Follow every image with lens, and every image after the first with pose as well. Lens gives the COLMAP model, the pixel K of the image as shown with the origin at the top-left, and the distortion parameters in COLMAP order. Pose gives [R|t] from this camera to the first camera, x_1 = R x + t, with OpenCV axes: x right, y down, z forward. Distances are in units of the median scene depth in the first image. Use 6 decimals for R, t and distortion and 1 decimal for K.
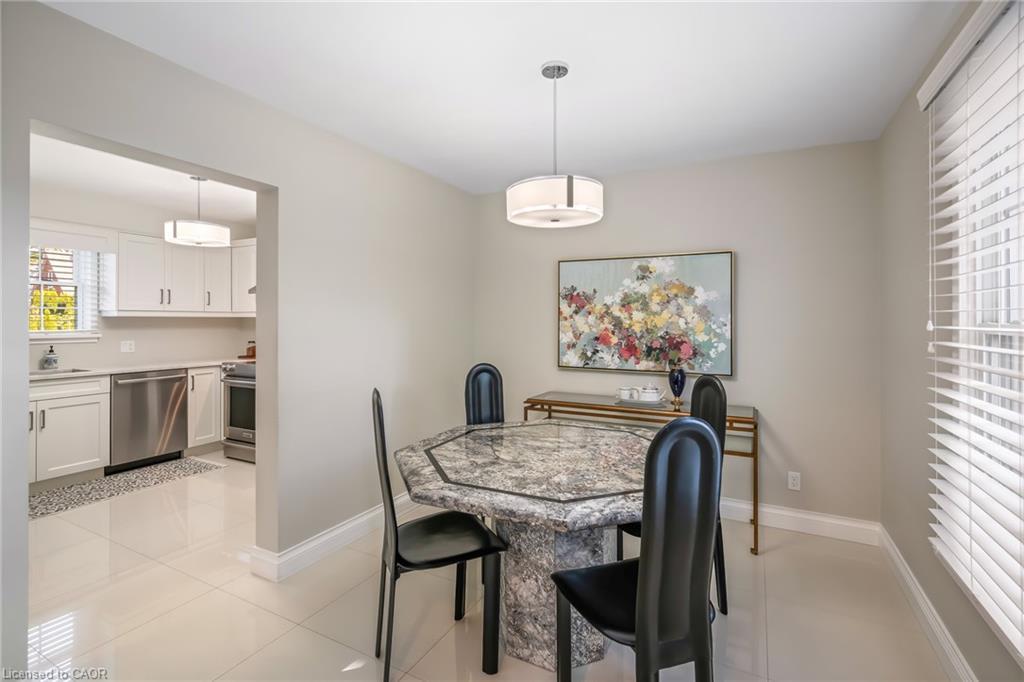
lens RADIAL K [[467.7, 0, 508.5], [0, 467.7, 318.7], [0, 0, 1]] dist [-0.001690, 0.000263]
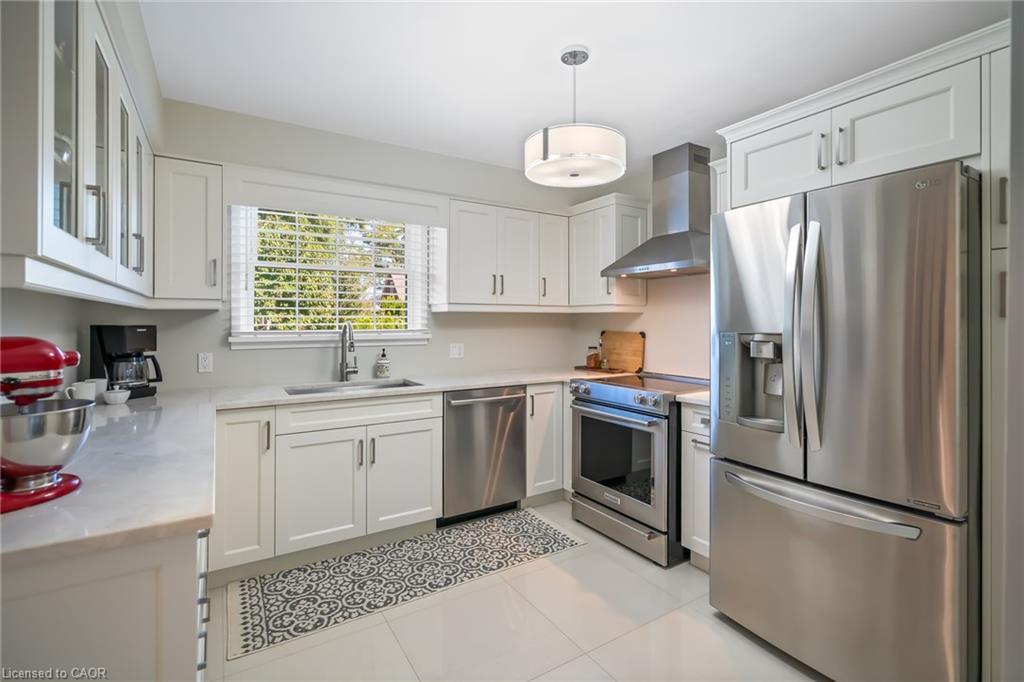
lens RADIAL K [[468.2, 0, 511.9], [0, 468.2, 323.4], [0, 0, 1]] dist [-0.002658, 0.000731]
pose [[0.864189, 0.003485, -0.503156, -0.116960], [0.000601, 0.999968, 0.007958, 0.002668], [0.503168, -0.007179, 0.864159, 0.126702]]
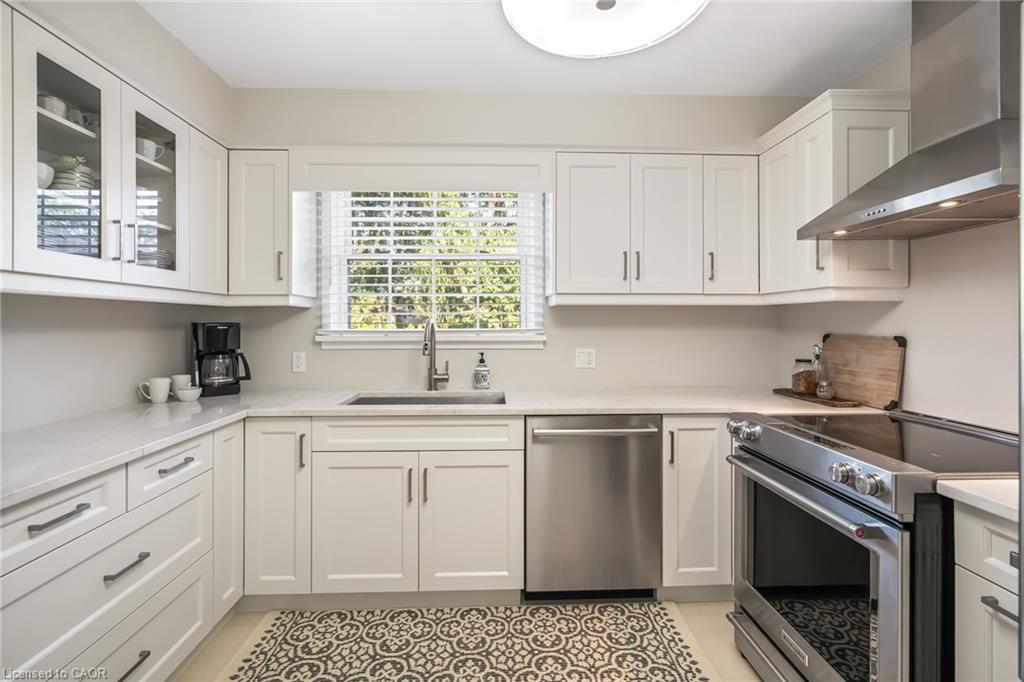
lens RADIAL K [[468.2, 0, 511.9], [0, 468.2, 323.4], [0, 0, 1]] dist [-0.002658, 0.000731]
pose [[0.497210, 0.001687, -0.867629, -0.120235], [0.003881, 0.999984, 0.004168, 0.004641], [0.867622, -0.005440, 0.497195, 0.214515]]
